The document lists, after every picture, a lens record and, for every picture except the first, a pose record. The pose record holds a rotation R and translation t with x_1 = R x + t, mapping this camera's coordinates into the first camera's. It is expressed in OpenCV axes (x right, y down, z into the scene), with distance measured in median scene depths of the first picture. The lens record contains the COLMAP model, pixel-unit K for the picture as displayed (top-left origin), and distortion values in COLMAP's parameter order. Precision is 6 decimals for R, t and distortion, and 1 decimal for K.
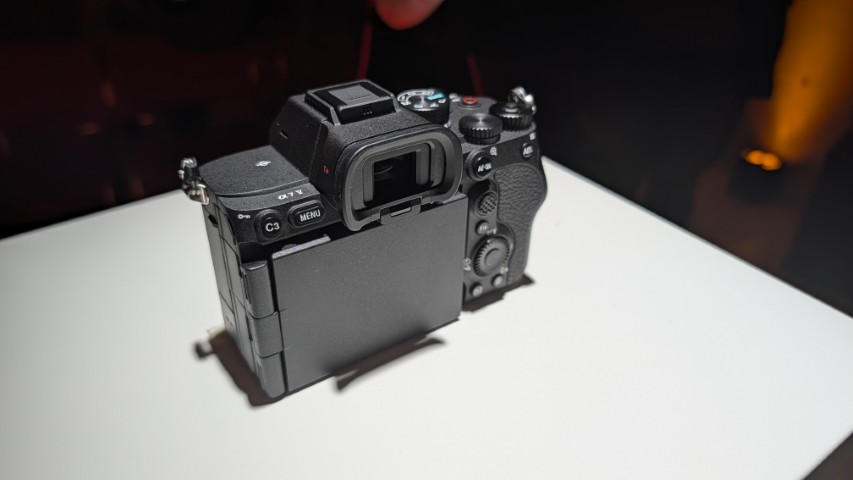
lens RADIAL K [[612.5, 0, 426.5], [0, 612.5, 240.0], [0, 0, 1]] dist [0.013205, -0.009084]
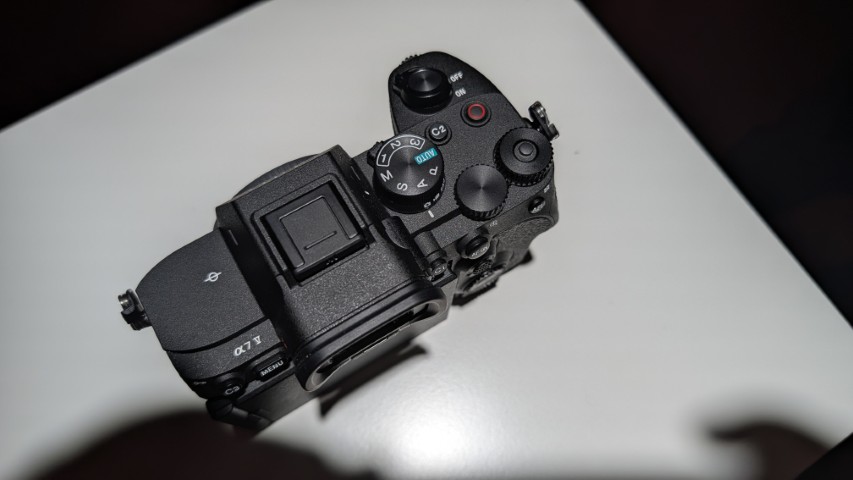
lens RADIAL K [[612.5, 0, 426.5], [0, 612.5, 240.0], [0, 0, 1]] dist [0.013205, -0.009084]
pose [[0.998434, 0.054781, -0.011353, 0.029849], [-0.037061, 0.799676, 0.599287, -0.608677], [0.041908, -0.597927, 0.800454, 0.330557]]
